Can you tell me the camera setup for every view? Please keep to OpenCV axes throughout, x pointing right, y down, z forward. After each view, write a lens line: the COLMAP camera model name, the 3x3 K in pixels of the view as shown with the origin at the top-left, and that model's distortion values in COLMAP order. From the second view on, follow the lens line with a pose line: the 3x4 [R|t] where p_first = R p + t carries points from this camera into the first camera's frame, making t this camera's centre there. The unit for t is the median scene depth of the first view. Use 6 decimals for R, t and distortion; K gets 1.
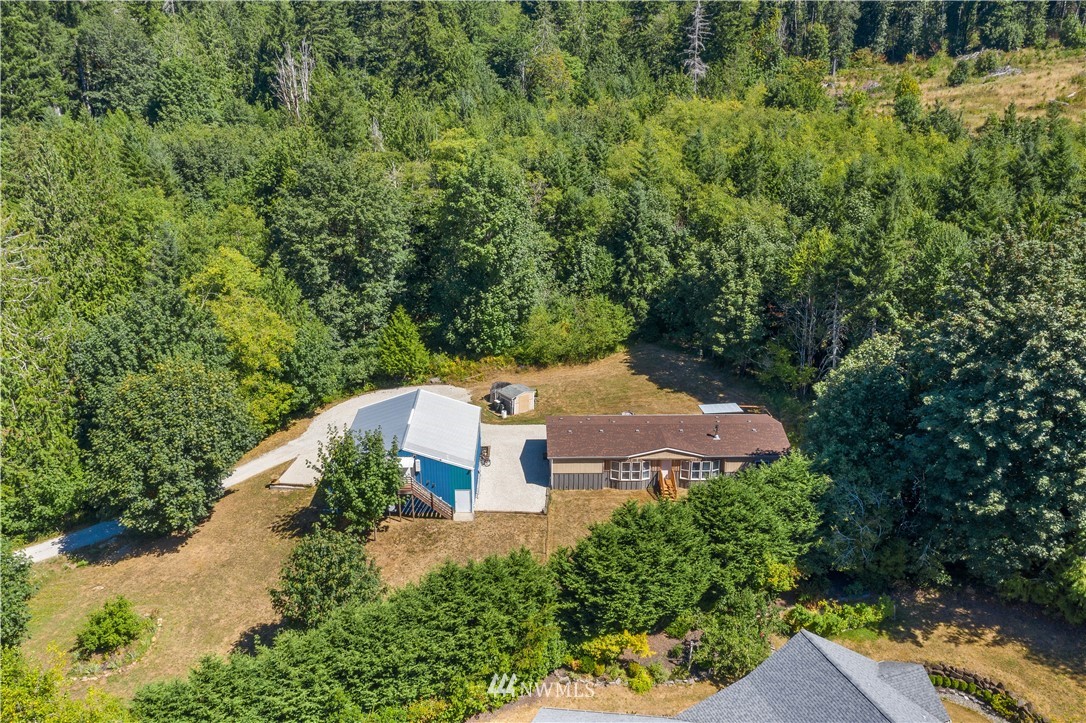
lens RADIAL K [[879.7, 0, 541.9], [0, 879.7, 362.9], [0, 0, 1]] dist [-0.031399, 0.008662]
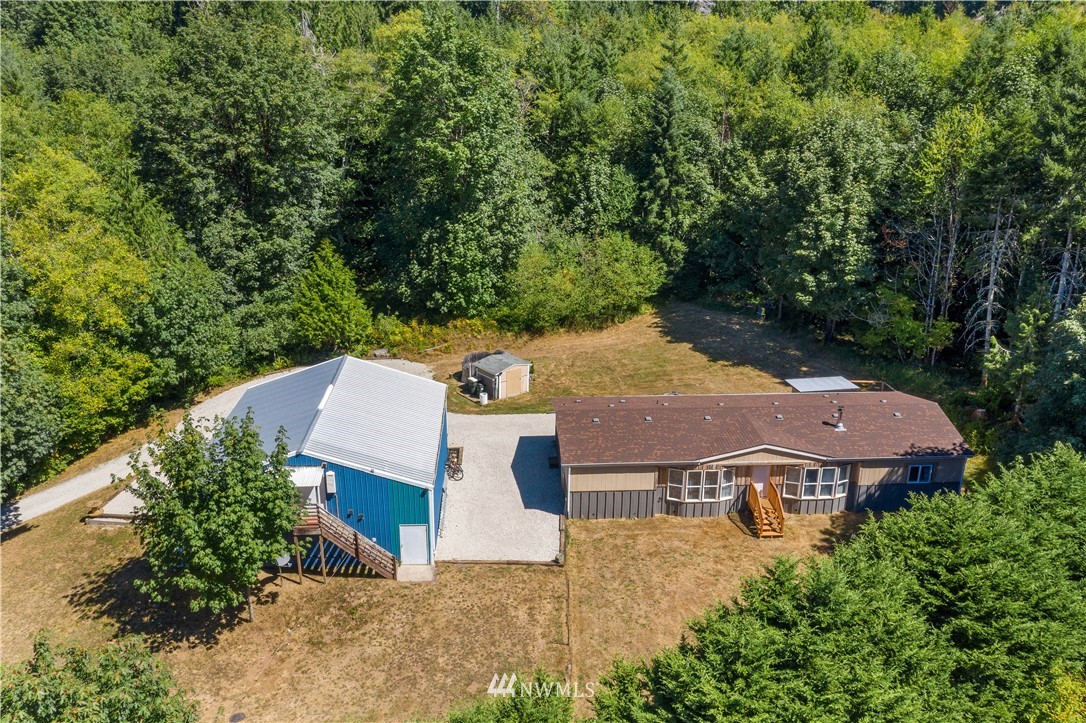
lens RADIAL K [[879.7, 0, 543.9], [0, 879.7, 357.8], [0, 0, 1]] dist [-0.031399, 0.008662]
pose [[0.999401, -0.009381, 0.033320, -0.019520], [0.009833, 0.999862, -0.013424, 0.036662], [-0.033189, 0.013744, 0.999355, 0.342752]]
